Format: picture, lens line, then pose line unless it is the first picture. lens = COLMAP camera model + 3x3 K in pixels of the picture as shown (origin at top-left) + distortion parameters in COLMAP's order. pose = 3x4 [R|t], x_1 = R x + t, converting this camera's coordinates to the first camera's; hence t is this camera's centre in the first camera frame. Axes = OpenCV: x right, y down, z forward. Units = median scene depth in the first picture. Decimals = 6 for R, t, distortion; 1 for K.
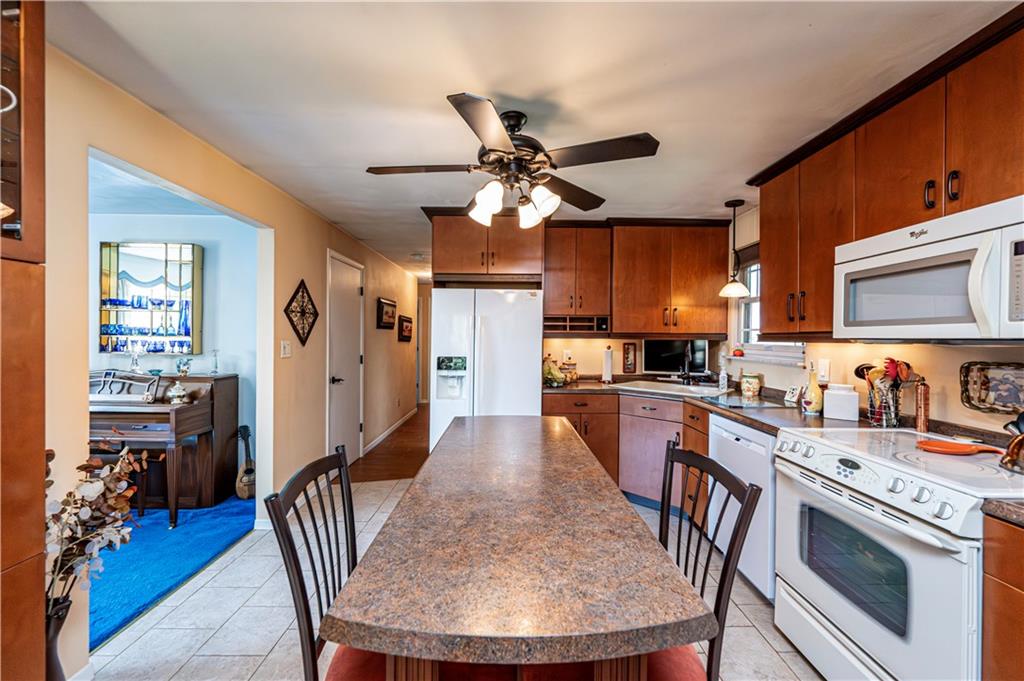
lens RADIAL K [[402.8, 0, 512.0], [0, 402.8, 340.5], [0, 0, 1]] dist [-0.000487, -0.000056]
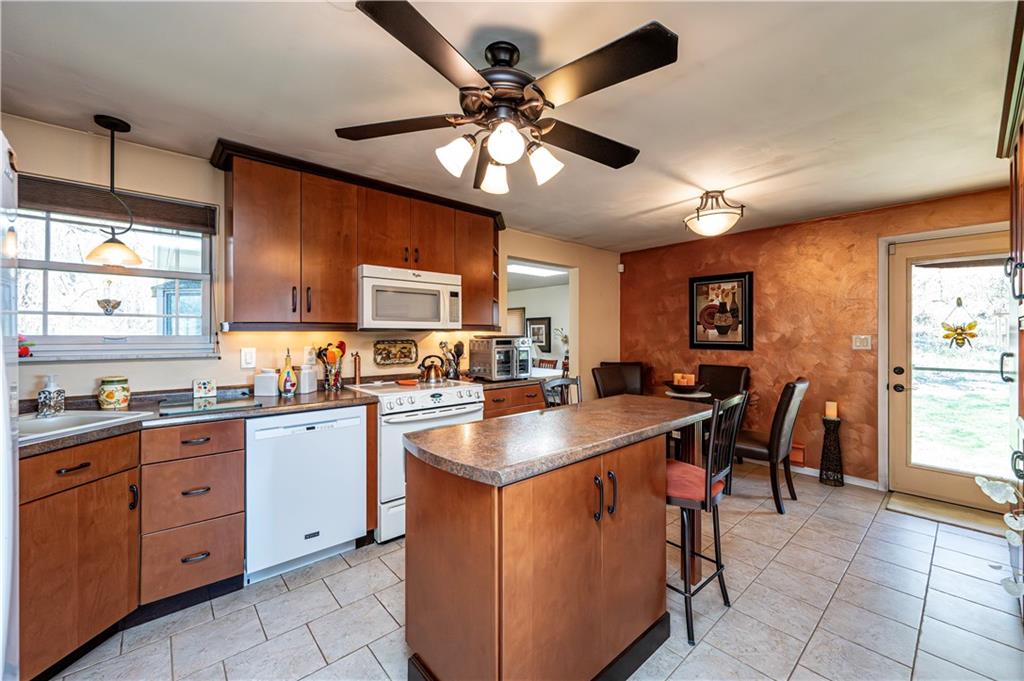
lens RADIAL K [[412.8, 0, 511.9], [0, 412.8, 332.6], [0, 0, 1]] dist [-0.000398, -0.000069]
pose [[-0.659664, -0.005713, 0.751539, -0.637254], [0.000987, 0.999964, 0.008468, -0.000714], [-0.751560, 0.006328, -0.659634, 1.535298]]
